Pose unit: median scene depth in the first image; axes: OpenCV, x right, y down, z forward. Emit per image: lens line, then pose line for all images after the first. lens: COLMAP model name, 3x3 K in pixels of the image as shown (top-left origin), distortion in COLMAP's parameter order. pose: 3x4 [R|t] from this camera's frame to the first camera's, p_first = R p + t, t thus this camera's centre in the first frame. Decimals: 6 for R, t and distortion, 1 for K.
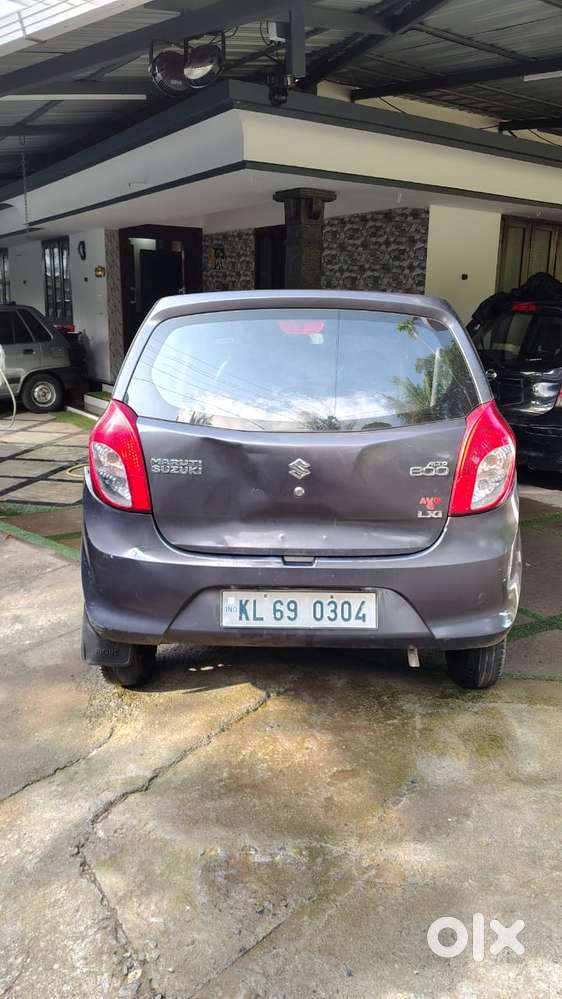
lens RADIAL K [[764.2, 0, 286.1], [0, 764.2, 496.3], [0, 0, 1]] dist [0.006089, -0.046711]
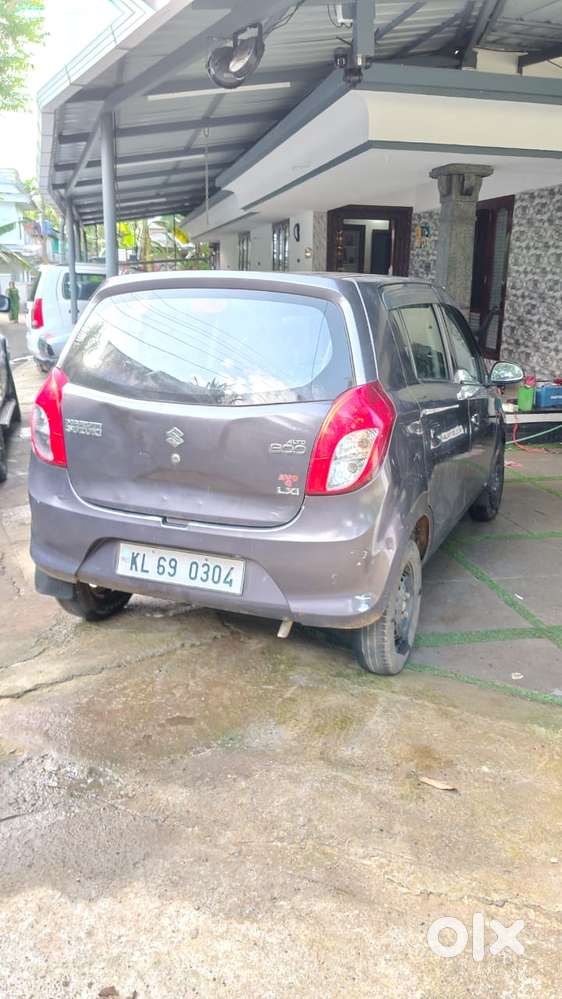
lens RADIAL K [[764.2, 0, 286.6], [0, 764.2, 498.3], [0, 0, 1]] dist [0.006089, -0.046711]
pose [[0.932009, 0.096562, -0.349336, 0.530266], [-0.086846, 0.995276, 0.043409, -0.010587], [0.351877, -0.010119, 0.935992, 0.034820]]
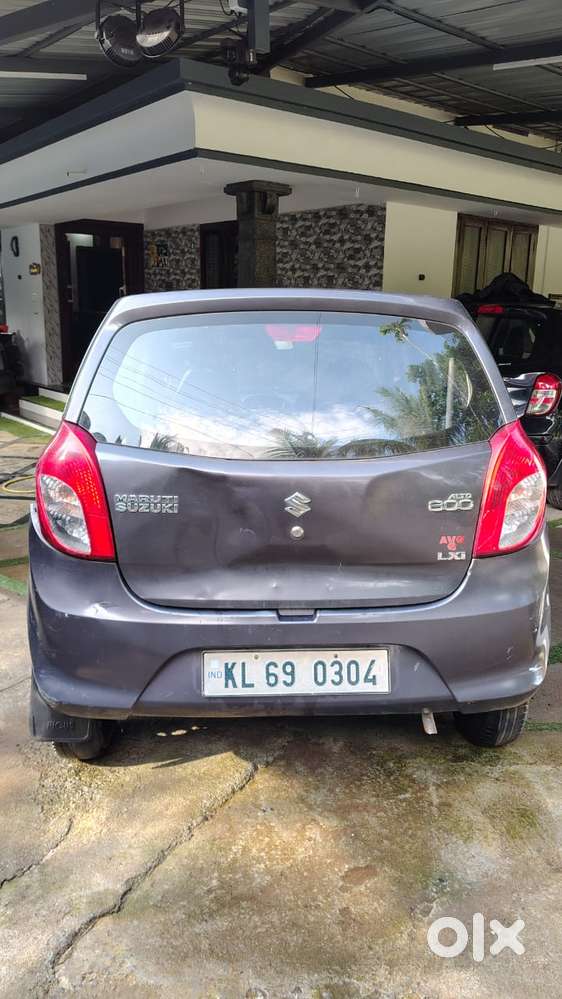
lens RADIAL K [[764.2, 0, 284.8], [0, 764.2, 497.0], [0, 0, 1]] dist [0.006089, -0.046711]
pose [[0.996843, -0.014964, 0.077979, -0.058009], [0.014892, 0.999888, 0.001509, -0.044391], [-0.077993, -0.000343, 0.996954, 0.168986]]
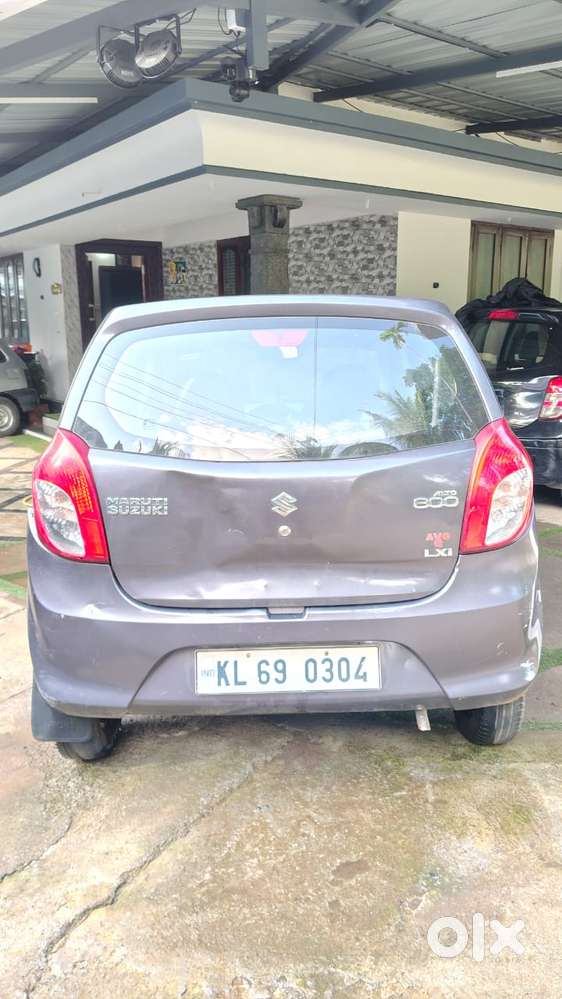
lens RADIAL K [[764.2, 0, 284.4], [0, 764.2, 497.2], [0, 0, 1]] dist [0.006089, -0.046711]
pose [[0.998711, -0.032520, 0.038978, -0.014011], [0.033197, 0.999307, -0.016860, -0.029044], [-0.038402, 0.018132, 0.999098, 0.148643]]
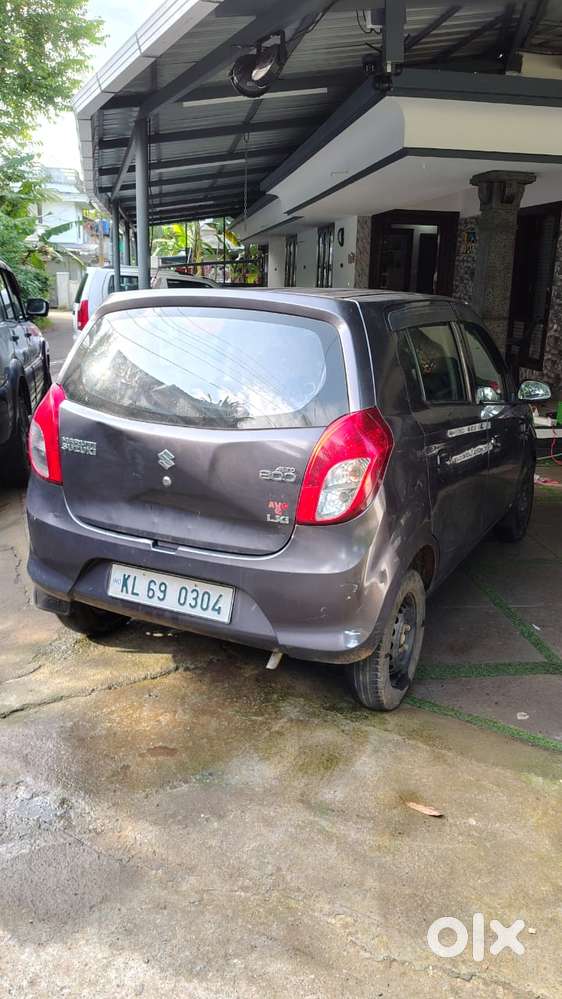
lens RADIAL K [[764.2, 0, 288.0], [0, 764.2, 497.8], [0, 0, 1]] dist [0.006089, -0.046711]
pose [[0.905237, 0.122525, -0.406859, 0.582418], [-0.112516, 0.992464, 0.048539, -0.051914], [0.409740, 0.001839, 0.912200, 0.097416]]
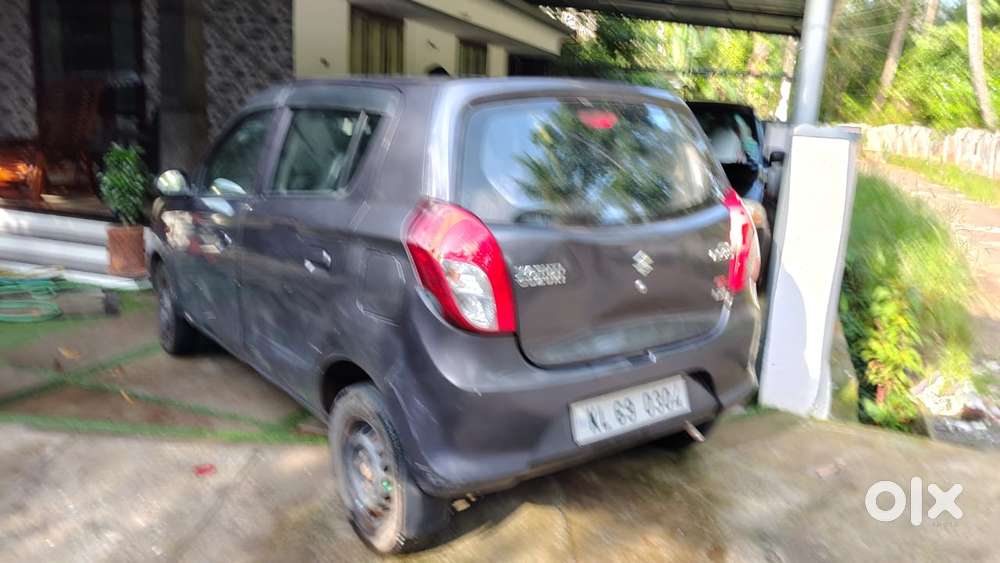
lens RADIAL K [[764.9, 0, 504.2], [0, 764.9, 258.2], [0, 0, 1]] dist [0.006089, -0.046711]
pose [[0.781262, -0.096885, 0.616638, -0.696927], [0.112705, 0.993539, 0.013309, -0.074221], [-0.613943, 0.059100, 0.787134, 0.316809]]
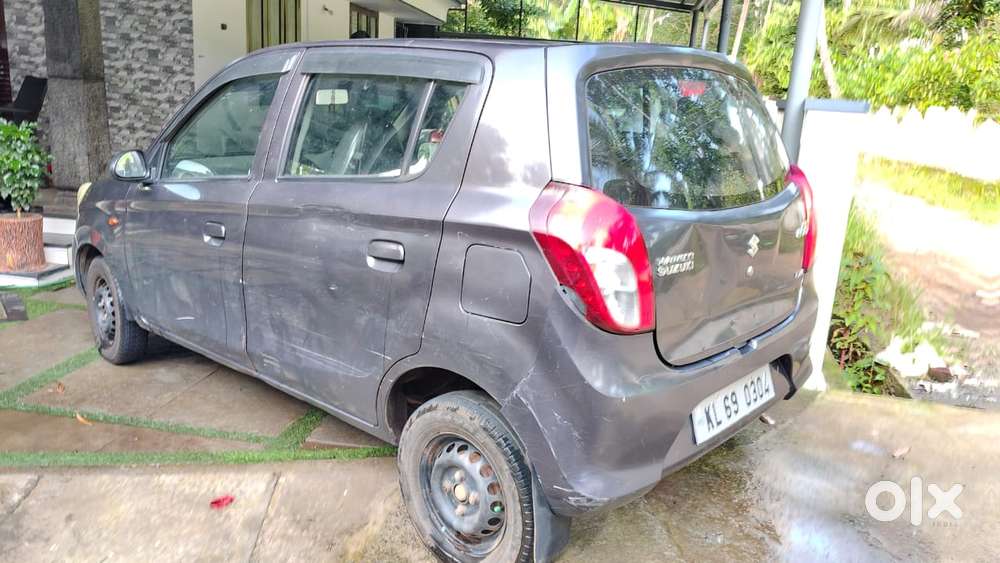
lens RADIAL K [[764.9, 0, 497.7], [0, 764.9, 274.0], [0, 0, 1]] dist [0.006089, -0.046711]
pose [[0.656522, -0.159400, 0.737272, -0.822711], [0.139390, 0.986221, 0.089100, -0.122489], [-0.741316, 0.044272, 0.669695, 0.587965]]
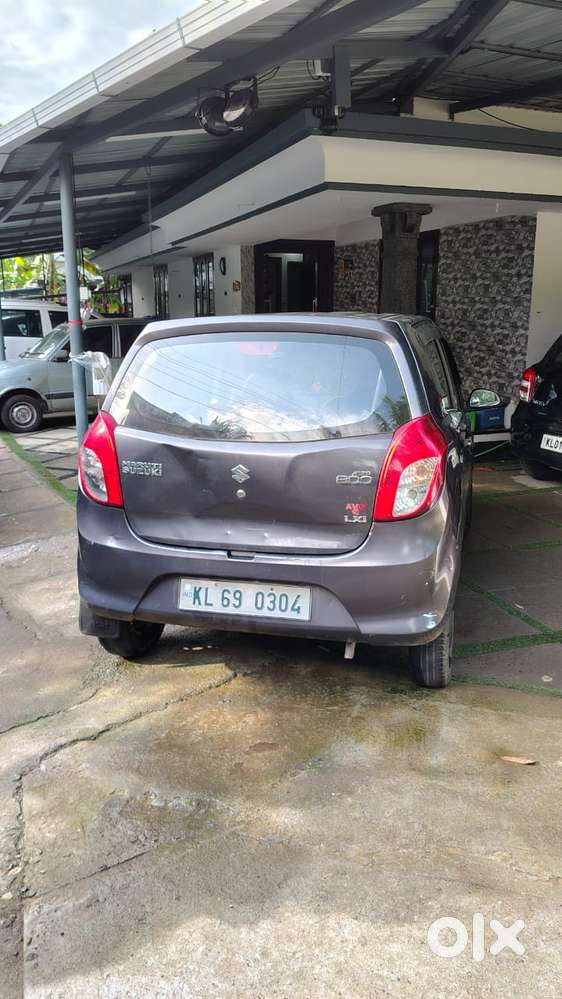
lens RADIAL K [[764.2, 0, 284.9], [0, 764.2, 496.7], [0, 0, 1]] dist [0.006089, -0.046711]
pose [[0.972566, 0.036321, -0.229772, 0.329059], [-0.037551, 0.999294, -0.000977, -0.003440], [0.229575, 0.009579, 0.973244, -0.085377]]
